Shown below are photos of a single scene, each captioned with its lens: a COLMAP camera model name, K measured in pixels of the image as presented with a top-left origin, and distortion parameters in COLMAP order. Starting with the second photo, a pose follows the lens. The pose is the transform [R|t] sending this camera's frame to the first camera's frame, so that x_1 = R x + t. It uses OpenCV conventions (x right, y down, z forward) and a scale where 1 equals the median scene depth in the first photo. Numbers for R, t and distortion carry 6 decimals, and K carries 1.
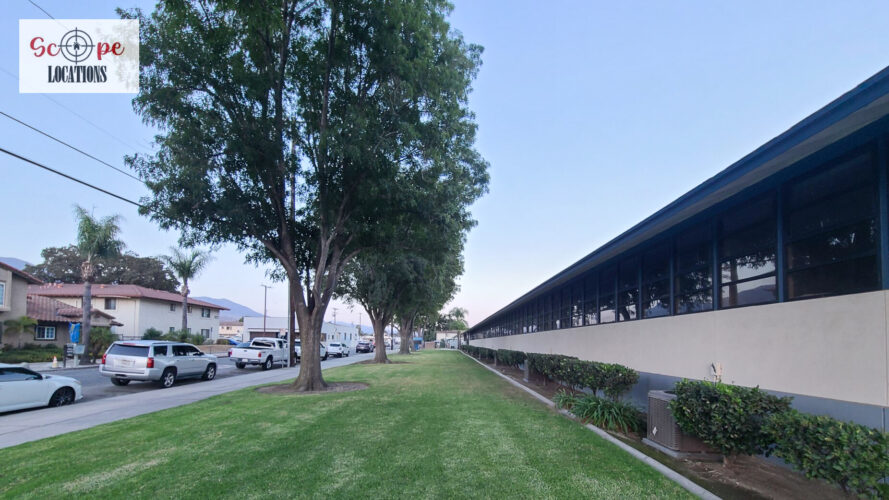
lens RADIAL K [[362.8, 0, 448.6], [0, 362.8, 330.9], [0, 0, 1]] dist [0.000699, -0.000051]
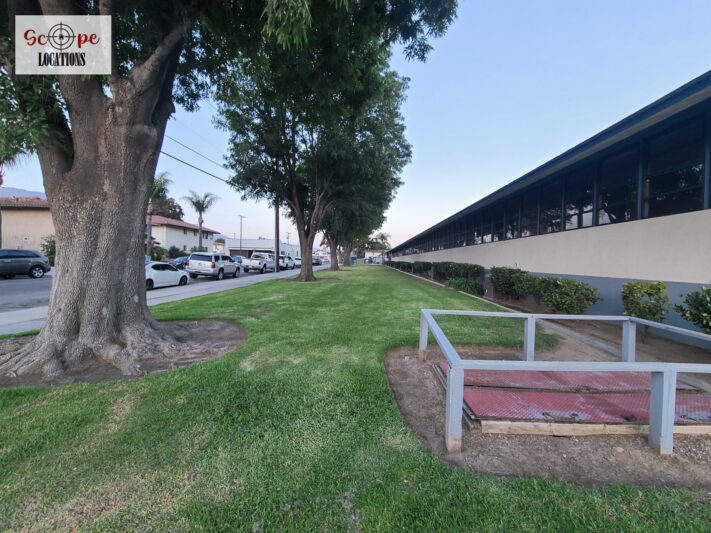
lens RADIAL K [[289.7, 0, 356.8], [0, 289.7, 265.6], [0, 0, 1]] dist [-0.001132, -0.001948]
pose [[0.998490, 0.013340, -0.053283, -0.047976], [-0.010649, 0.998668, 0.050481, 0.009764], [0.053885, -0.049837, 0.997303, -0.271810]]
